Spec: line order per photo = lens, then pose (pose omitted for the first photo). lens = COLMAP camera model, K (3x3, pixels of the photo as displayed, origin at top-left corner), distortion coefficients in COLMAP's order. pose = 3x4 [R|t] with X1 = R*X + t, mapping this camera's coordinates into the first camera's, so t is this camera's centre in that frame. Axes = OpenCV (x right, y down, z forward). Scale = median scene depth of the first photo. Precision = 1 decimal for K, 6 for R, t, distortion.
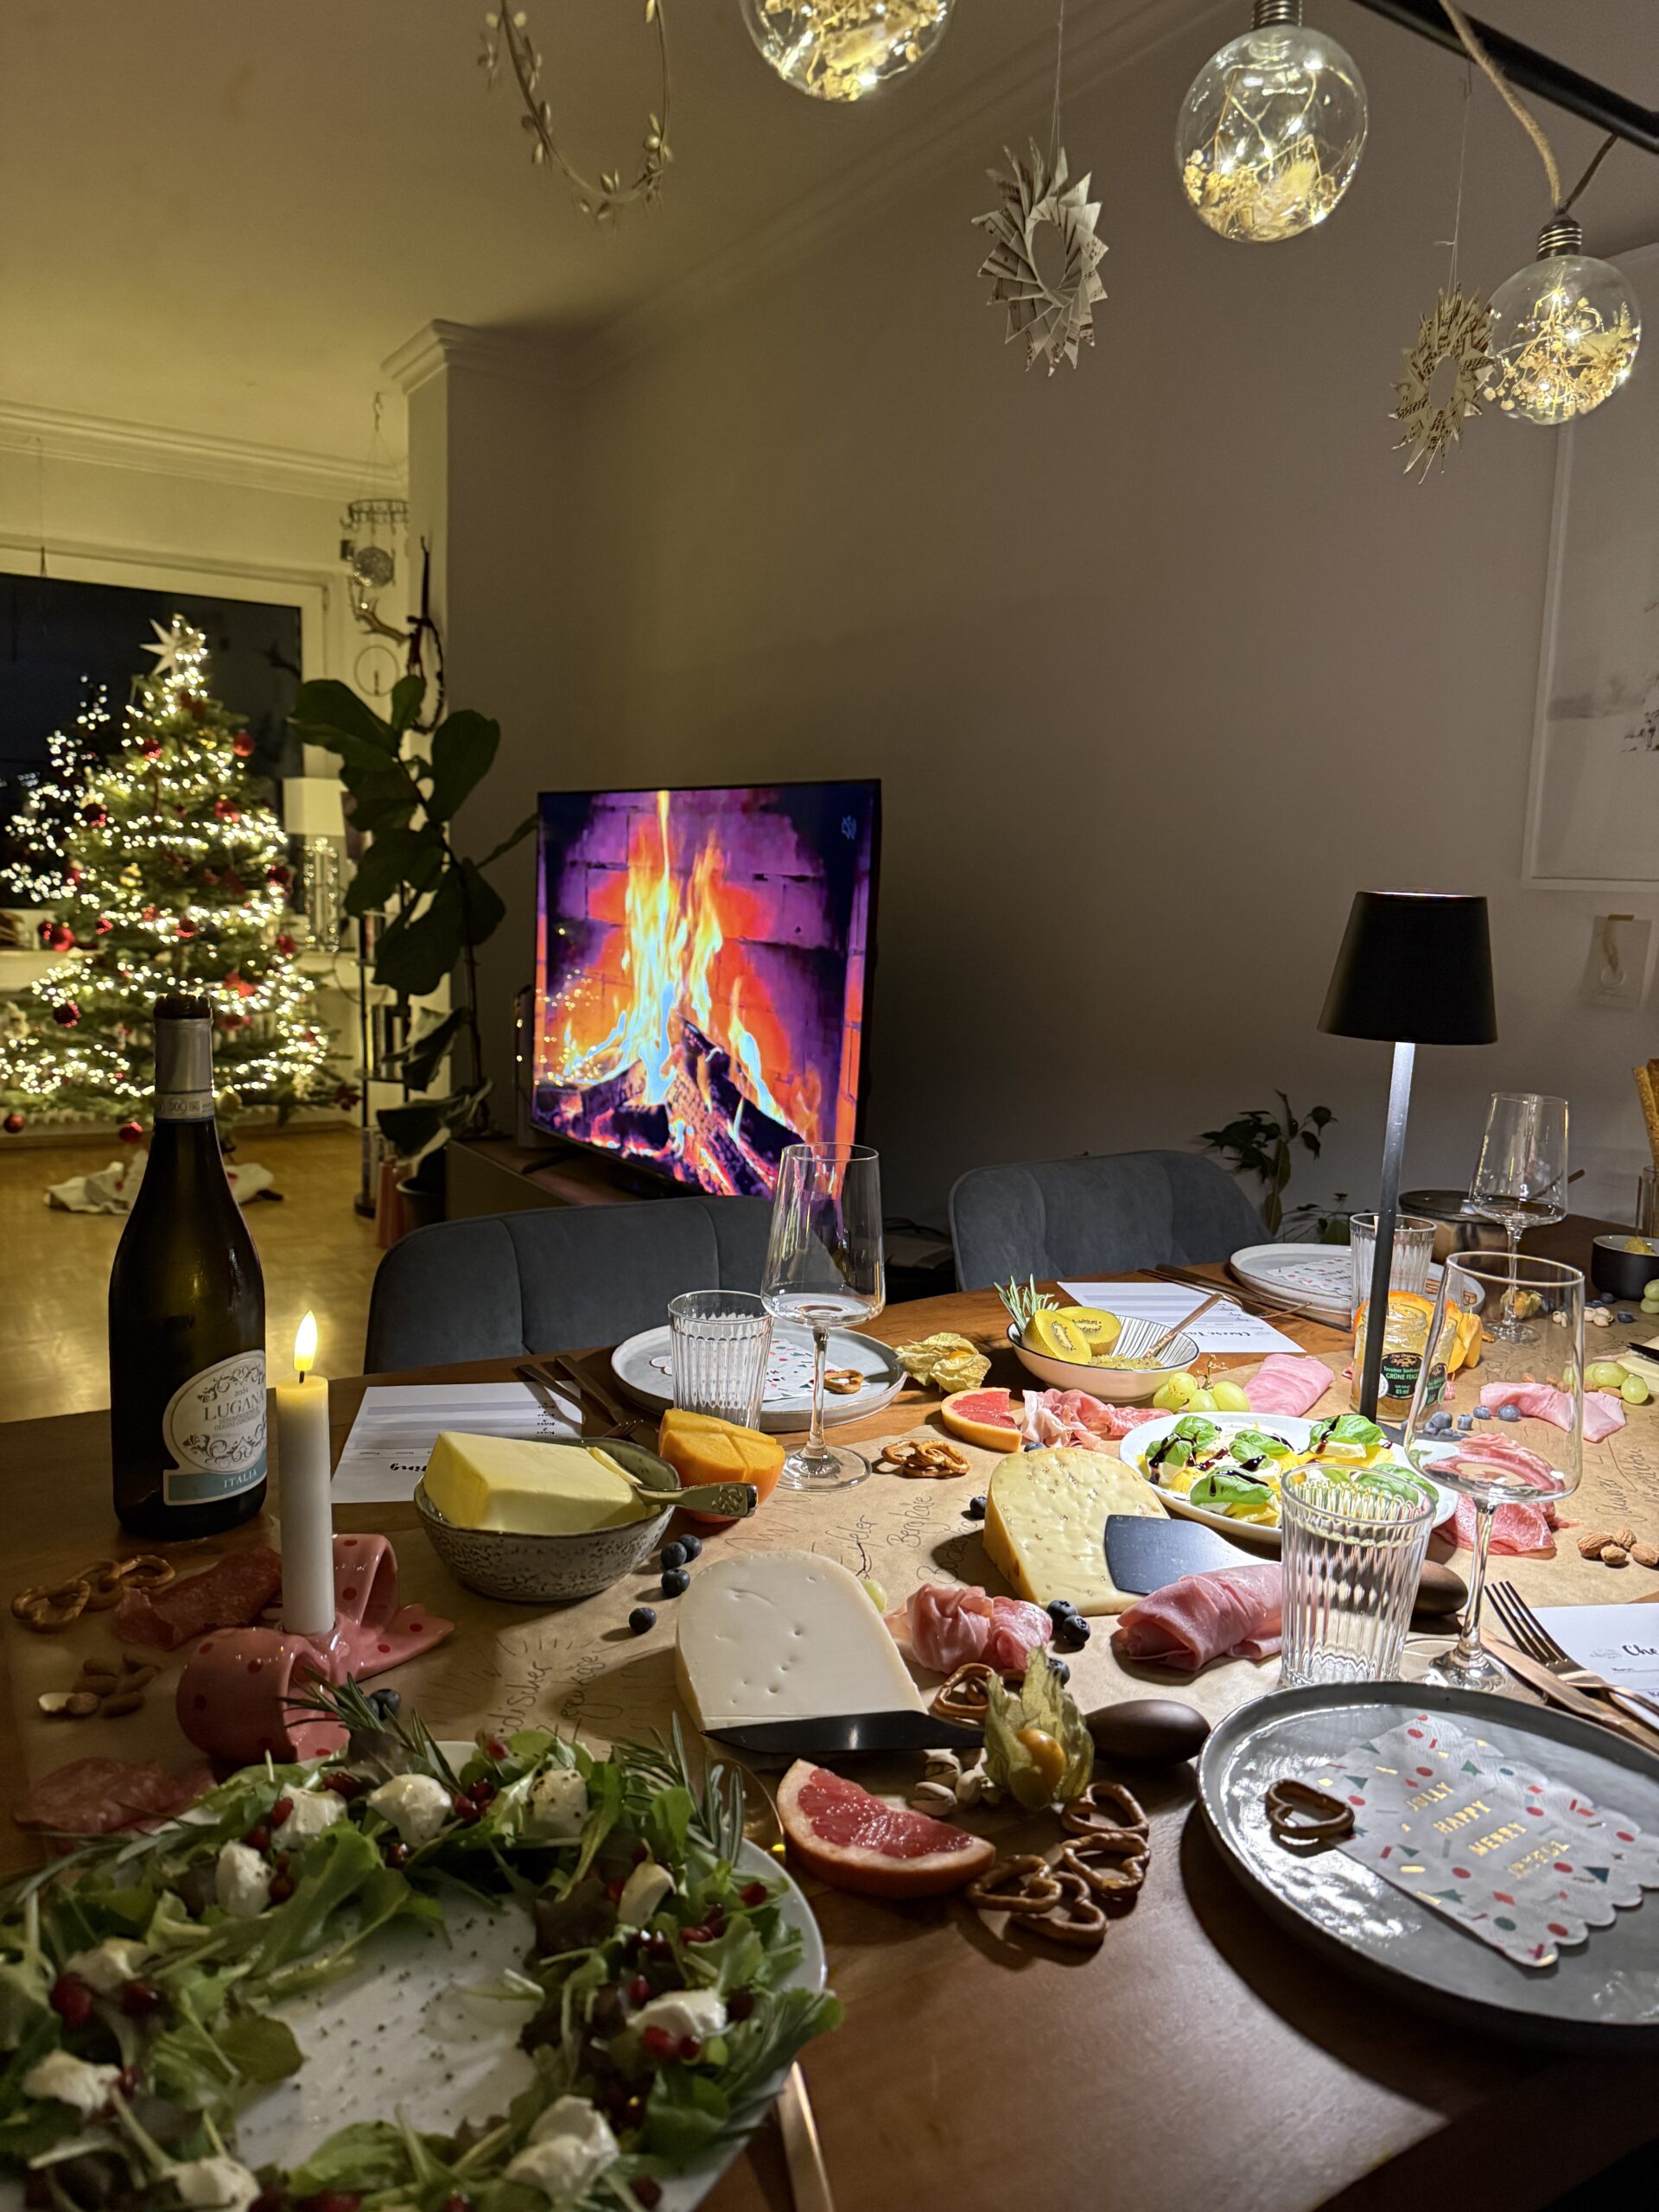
lens RADIAL K [[1613.4, 0, 829.5], [0, 1613.4, 1106.0], [0, 0, 1]] dist [0.144252, -0.147516]
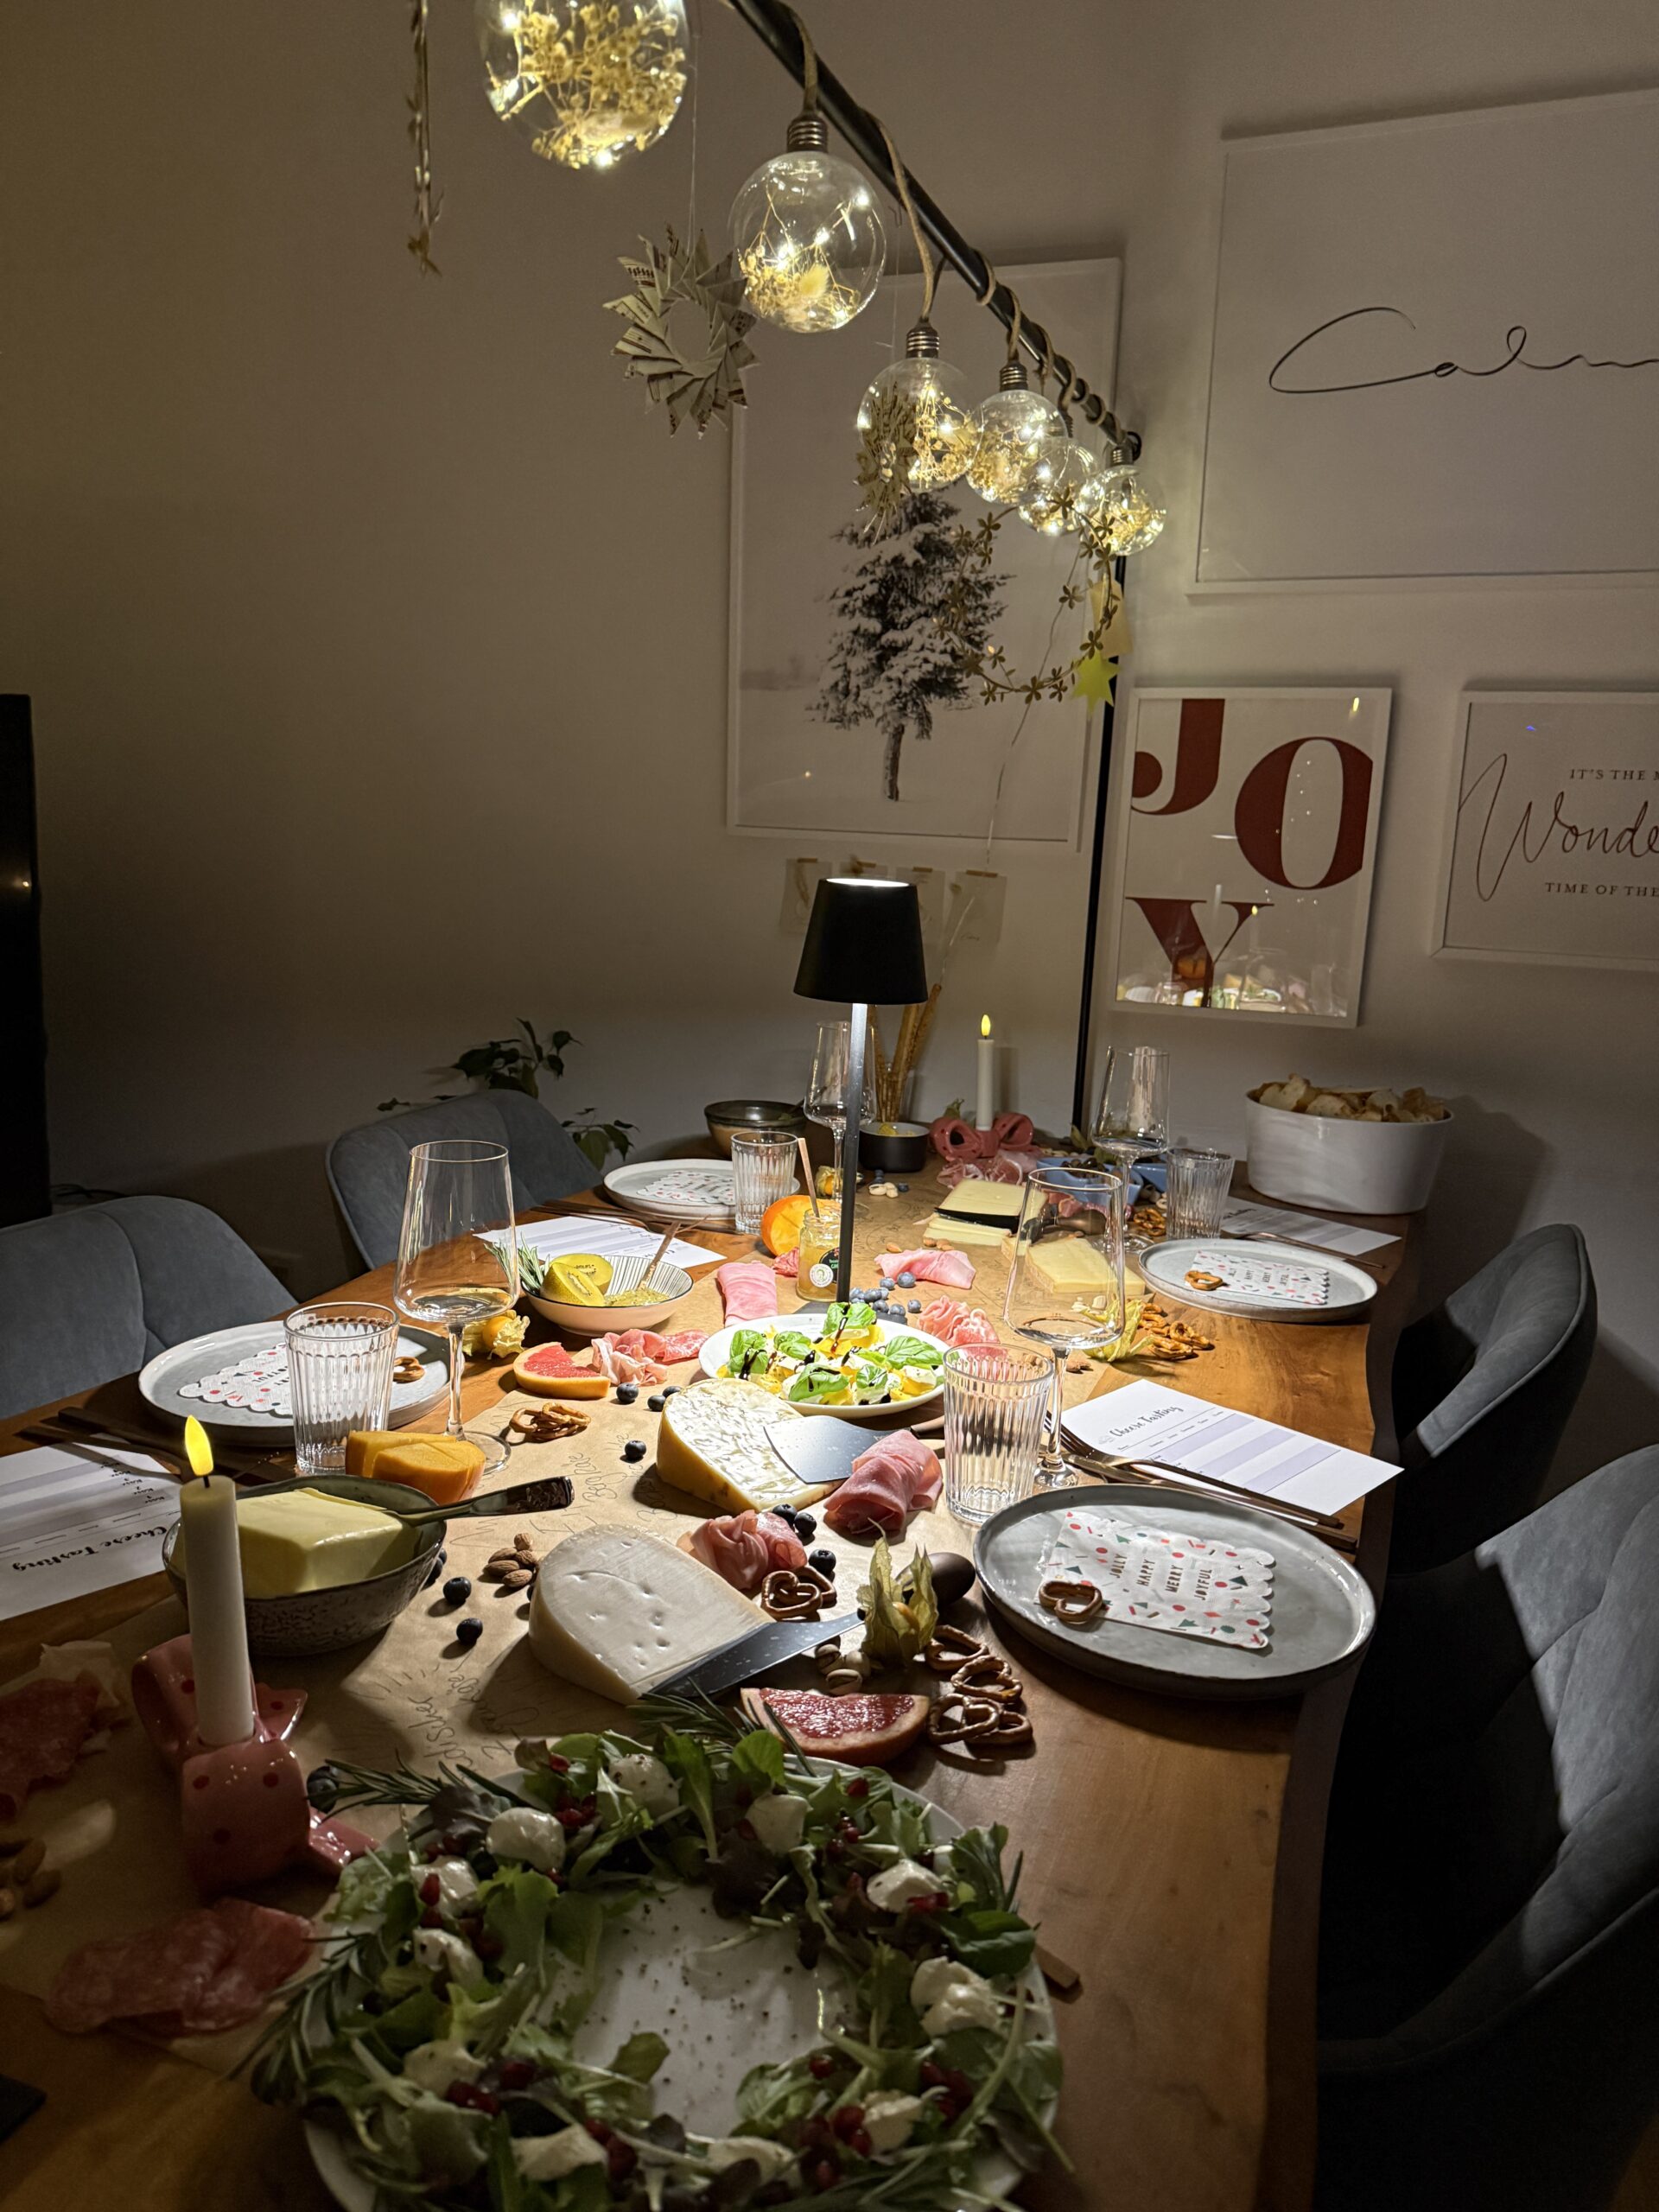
lens RADIAL K [[1613.4, 0, 829.5], [0, 1613.4, 1106.0], [0, 0, 1]] dist [0.144252, -0.147516]
pose [[0.818324, -0.116887, 0.562746, -0.374699], [0.080265, 0.992749, 0.089483, -0.071917], [-0.569125, -0.028057, 0.821772, 0.015884]]
